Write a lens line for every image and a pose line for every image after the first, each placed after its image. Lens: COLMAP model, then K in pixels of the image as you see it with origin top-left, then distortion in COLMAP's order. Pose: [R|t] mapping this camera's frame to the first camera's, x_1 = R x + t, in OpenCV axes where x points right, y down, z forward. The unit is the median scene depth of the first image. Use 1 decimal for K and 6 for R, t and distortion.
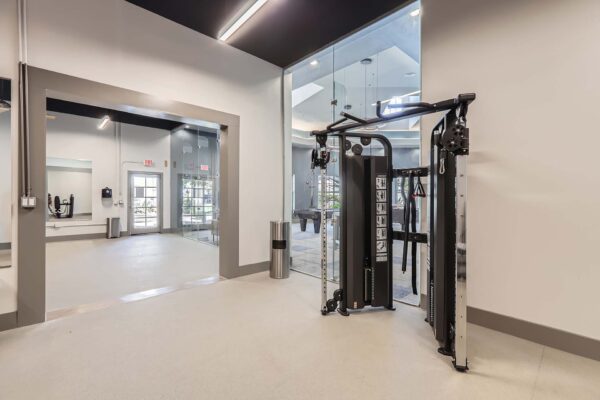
lens RADIAL K [[270.4, 0, 296.9], [0, 270.4, 195.6], [0, 0, 1]] dist [-0.004029, -0.000029]
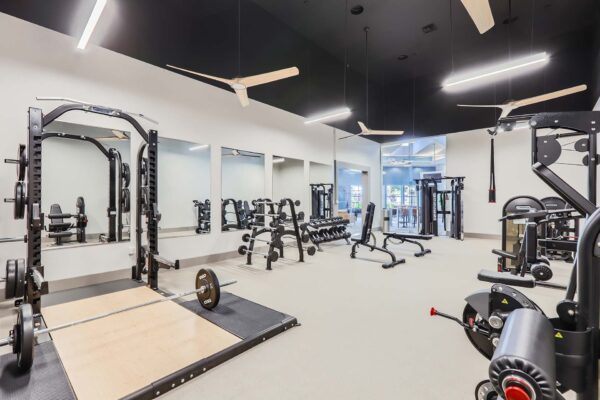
lens RADIAL K [[273.9, 0, 300.0], [0, 273.9, 200.0], [0, 0, 1]] dist [-0.001094, -0.000045]
pose [[0.995829, -0.007341, 0.090941, -1.535405], [0.006789, 0.999957, 0.006377, -0.024644], [-0.090984, -0.005733, 0.995836, -2.024787]]
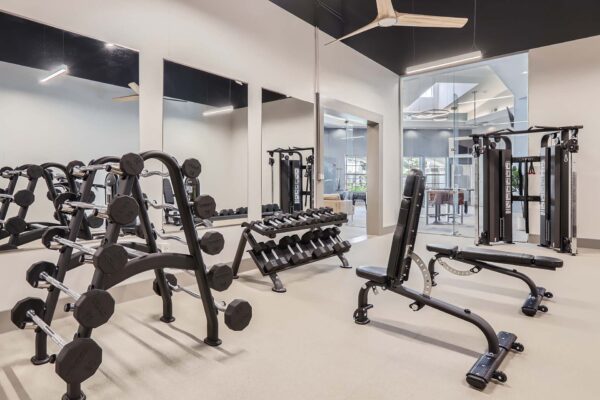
lens RADIAL K [[348.0, 0, 286.6], [0, 348.0, 183.2], [0, 0, 1]] dist [-0.000616, 0.000004]
pose [[0.993107, -0.005796, 0.117067, -1.270116], [0.004810, 0.999951, 0.008699, 0.033114], [-0.117112, -0.008076, 0.993086, -0.940304]]
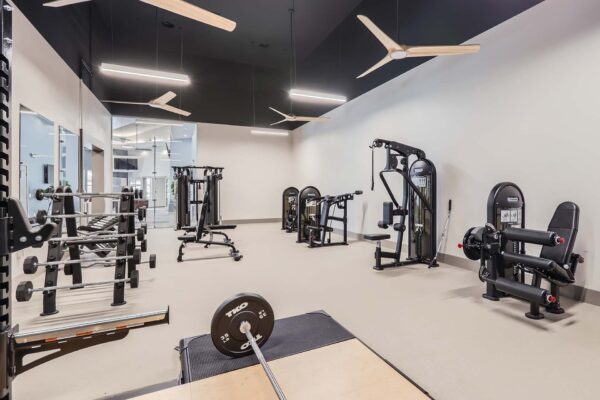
lens RADIAL K [[302.7, 0, 322.6], [0, 302.7, 187.9], [0, 0, 1]] dist [-0.004377, 0.000217]
pose [[0.284927, -0.002272, 0.958547, -2.457620], [-0.001859, 0.999994, 0.002923, -0.025180], [-0.958547, -0.002614, 0.284921, -1.358478]]
